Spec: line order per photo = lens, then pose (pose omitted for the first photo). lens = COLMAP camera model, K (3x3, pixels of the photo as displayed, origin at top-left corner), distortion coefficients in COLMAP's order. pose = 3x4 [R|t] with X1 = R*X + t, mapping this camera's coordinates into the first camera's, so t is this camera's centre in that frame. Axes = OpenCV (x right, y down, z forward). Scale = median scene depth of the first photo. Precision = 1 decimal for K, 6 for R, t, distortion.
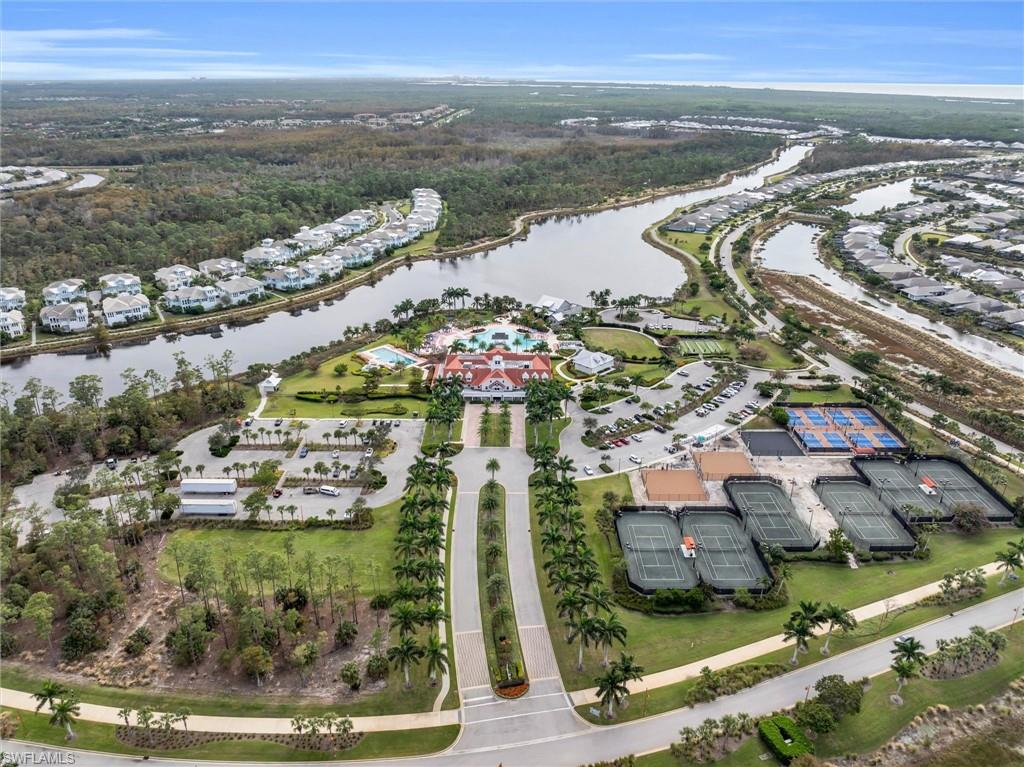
lens RADIAL K [[710.9, 0, 512.0], [0, 710.9, 383.5], [0, 0, 1]] dist [-0.036841, 0.003840]
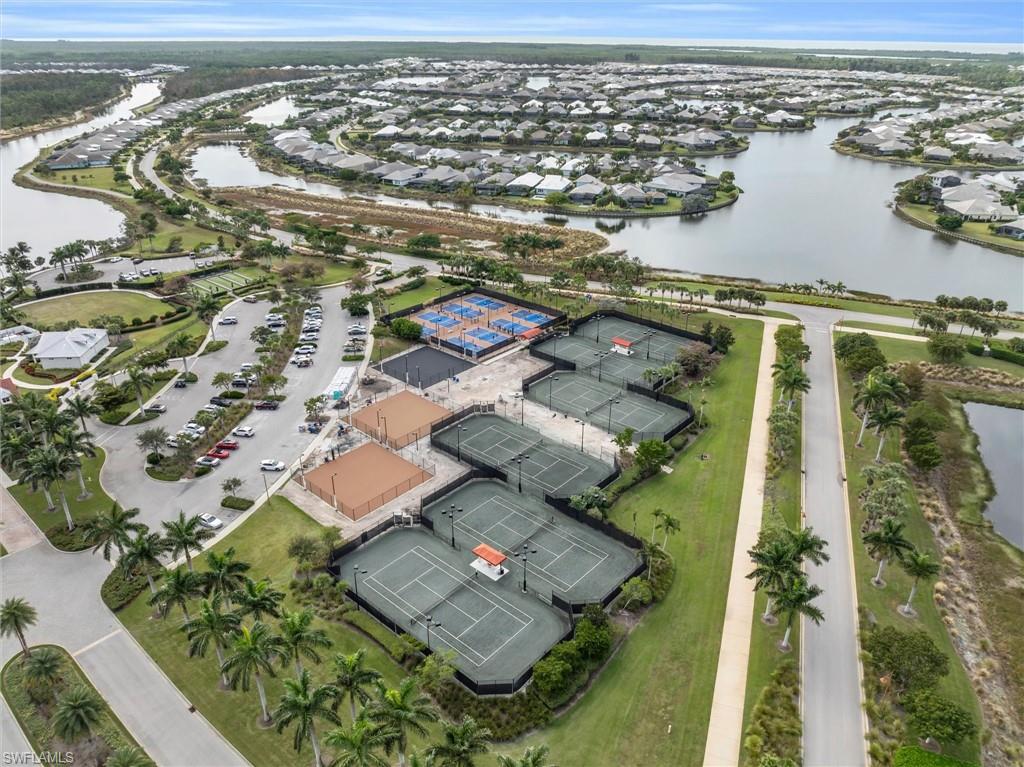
lens RADIAL K [[710.9, 0, 512.0], [0, 710.9, 383.5], [0, 0, 1]] dist [-0.036841, 0.003840]
pose [[0.657134, -0.333322, 0.676071, -0.048893], [0.295043, 0.939093, 0.176220, 0.002250], [-0.693632, 0.083670, 0.715454, 0.380799]]
